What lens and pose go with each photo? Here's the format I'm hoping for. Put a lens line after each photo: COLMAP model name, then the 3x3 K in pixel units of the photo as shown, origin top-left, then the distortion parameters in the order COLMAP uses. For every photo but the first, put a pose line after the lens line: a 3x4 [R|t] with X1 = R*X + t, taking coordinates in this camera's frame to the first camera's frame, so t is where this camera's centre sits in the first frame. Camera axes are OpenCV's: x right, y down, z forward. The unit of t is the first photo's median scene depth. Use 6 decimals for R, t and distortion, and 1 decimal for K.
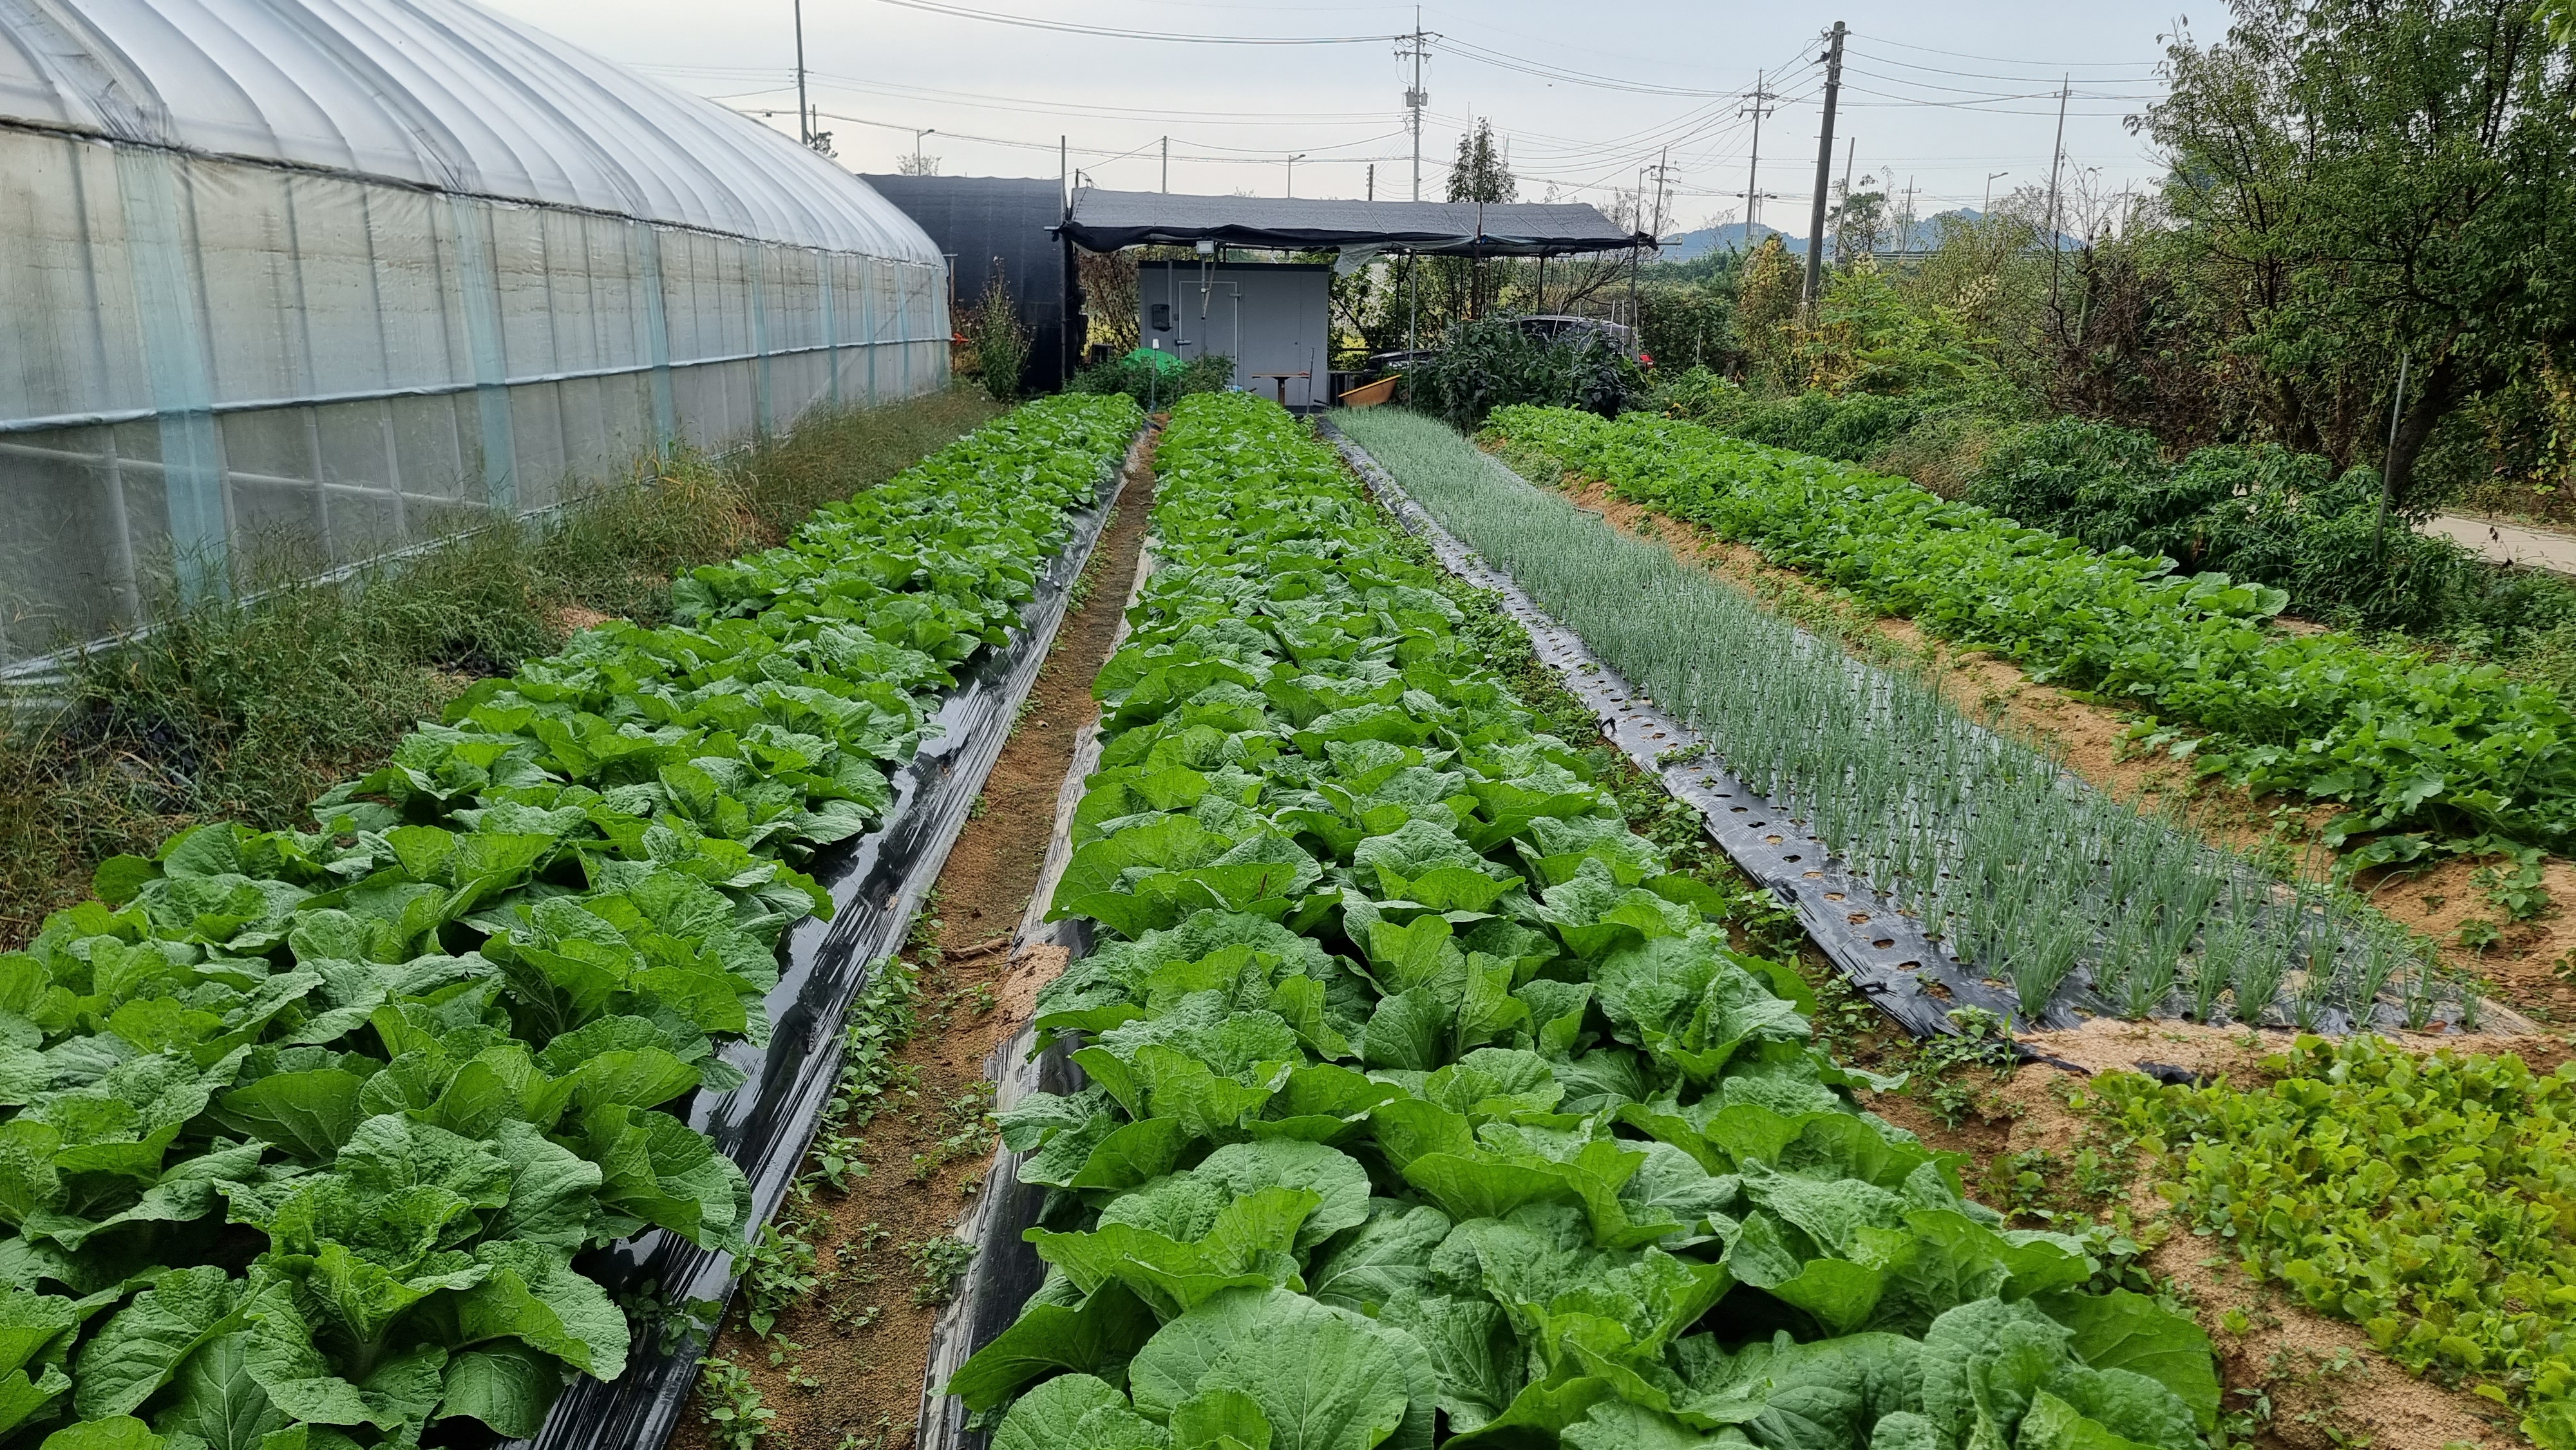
lens RADIAL K [[1752.5, 0, 1319.4], [0, 1752.5, 758.5], [0, 0, 1]] dist [0.026031, -0.045157]
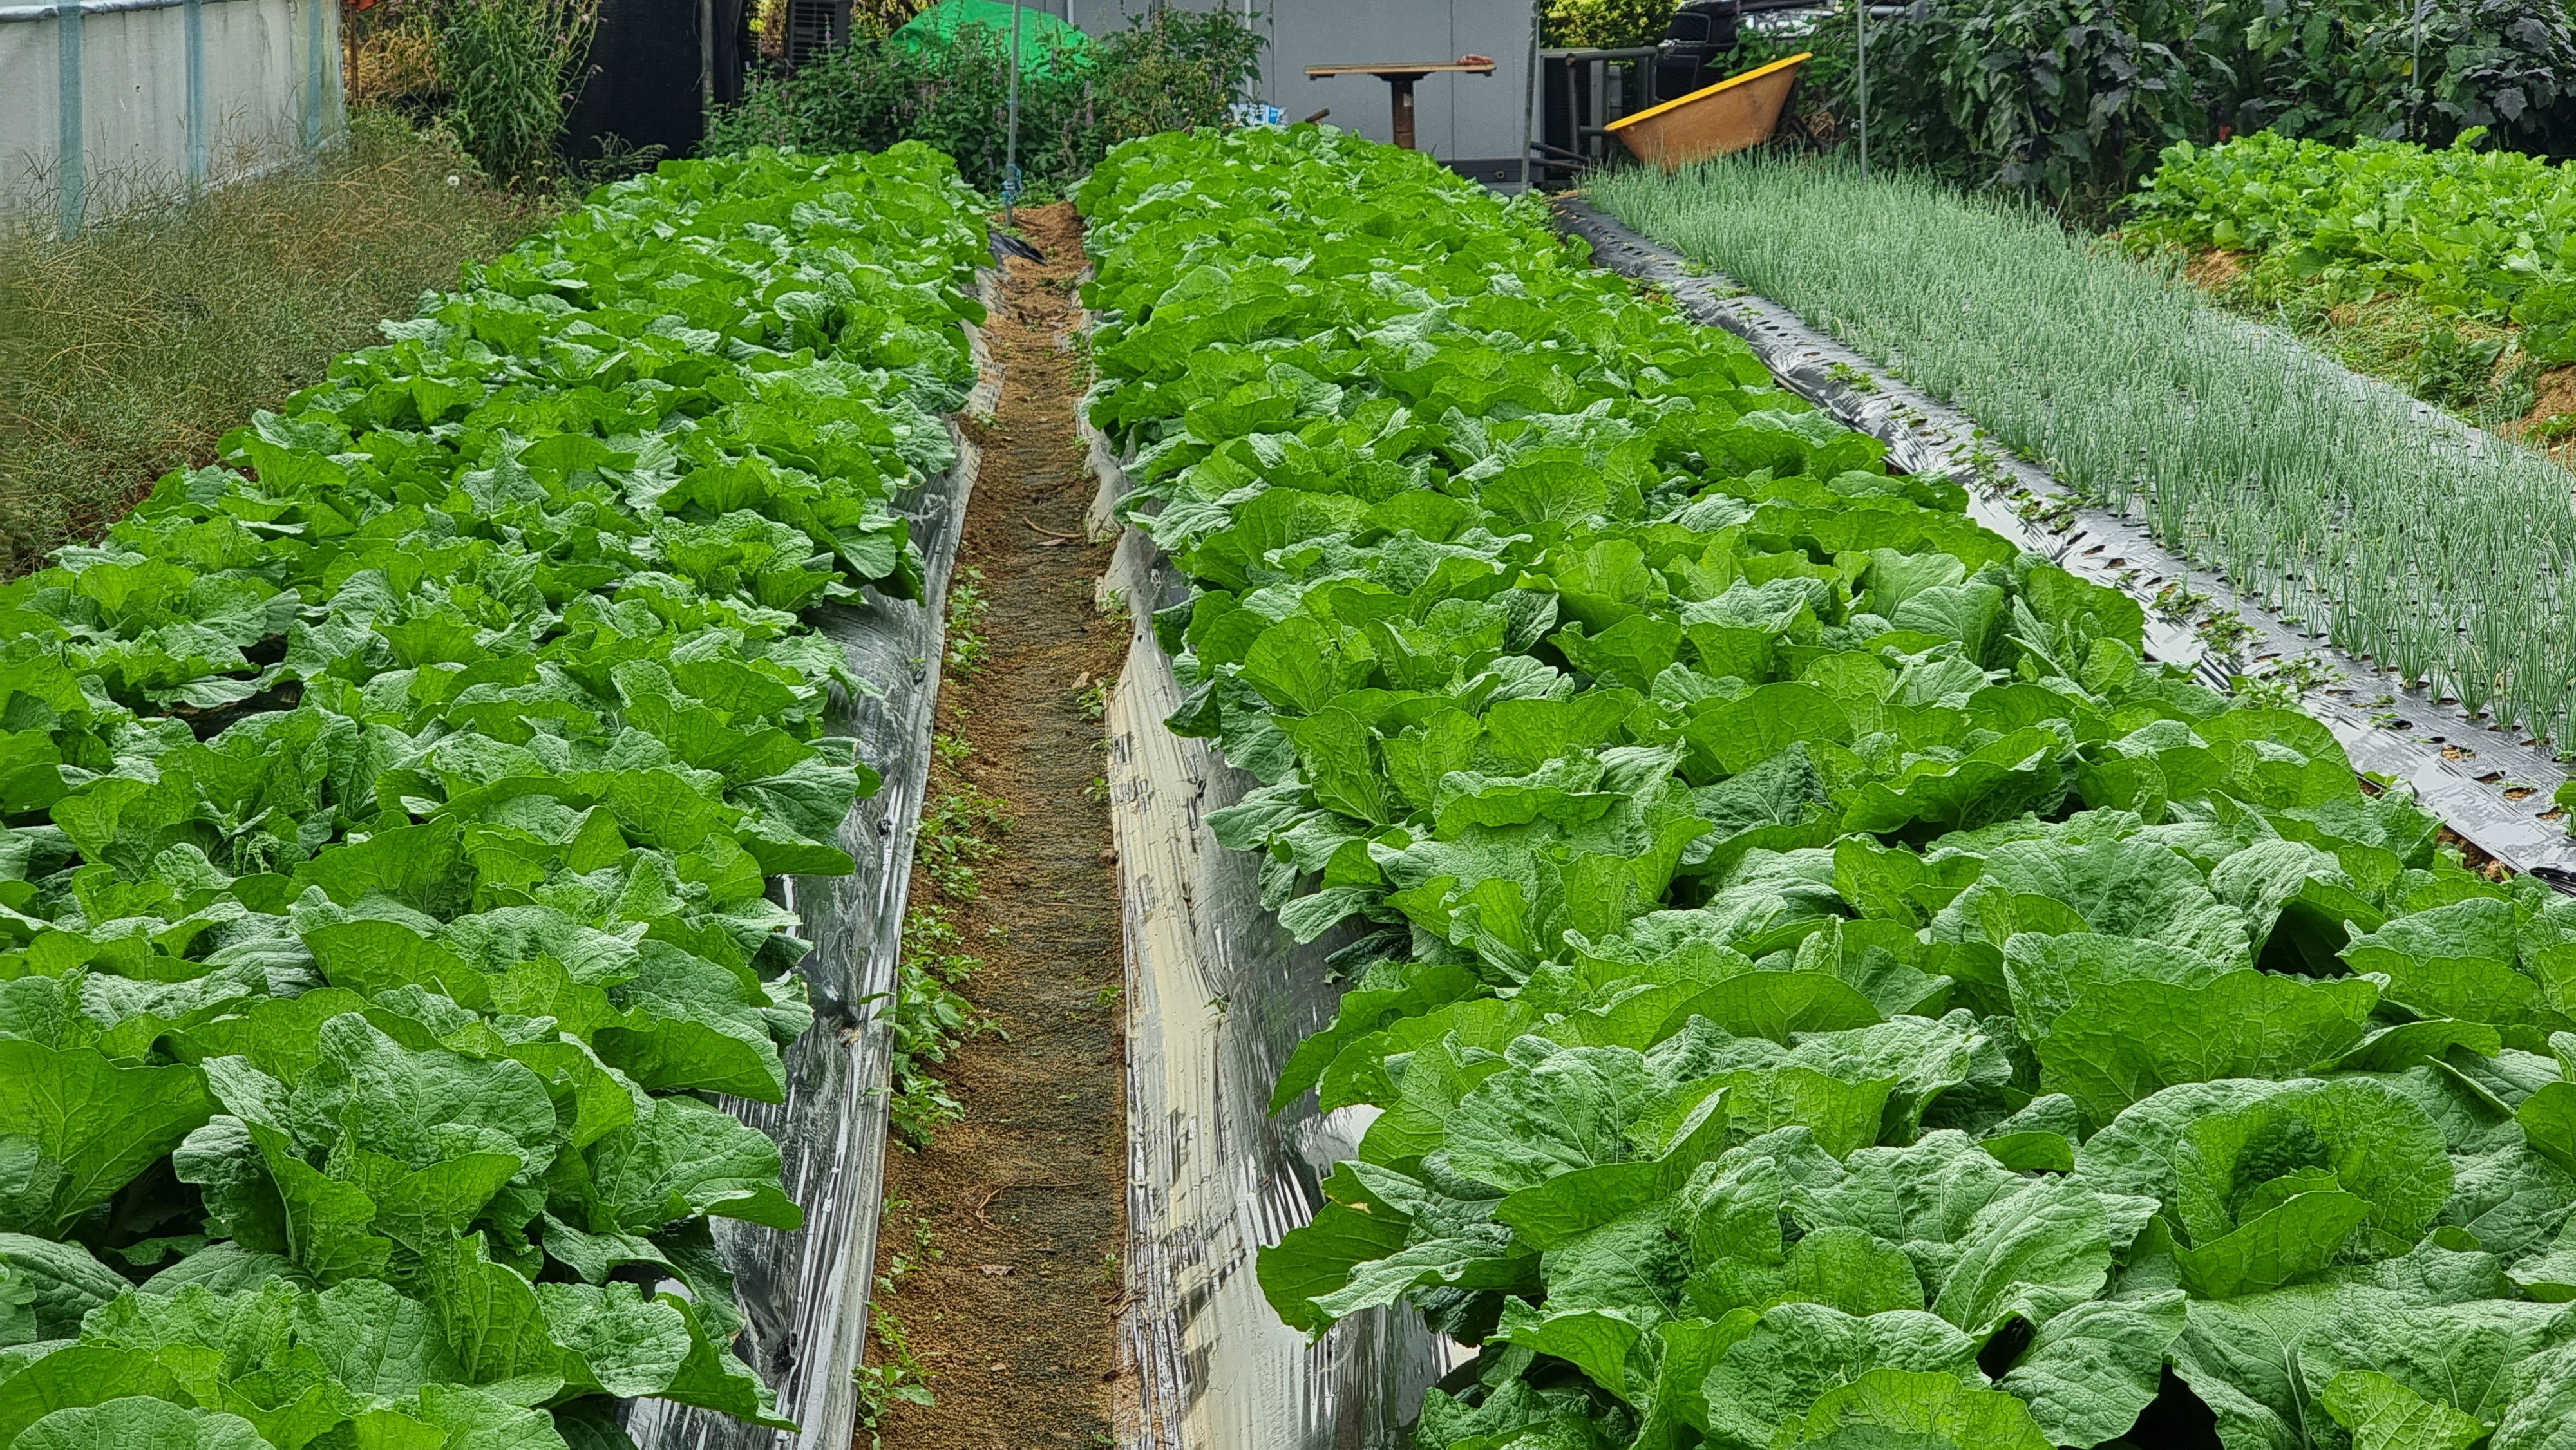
lens RADIAL K [[5073.0, 0, 1284.3], [0, 5073.0, 723.3], [0, 0, 1]] dist [-0.081382, 0.000000]
pose [[0.999205, -0.032562, -0.022997, -0.116477], [0.030442, 0.995729, -0.087164, -0.117693], [0.025737, 0.086394, 0.995929, 0.537551]]
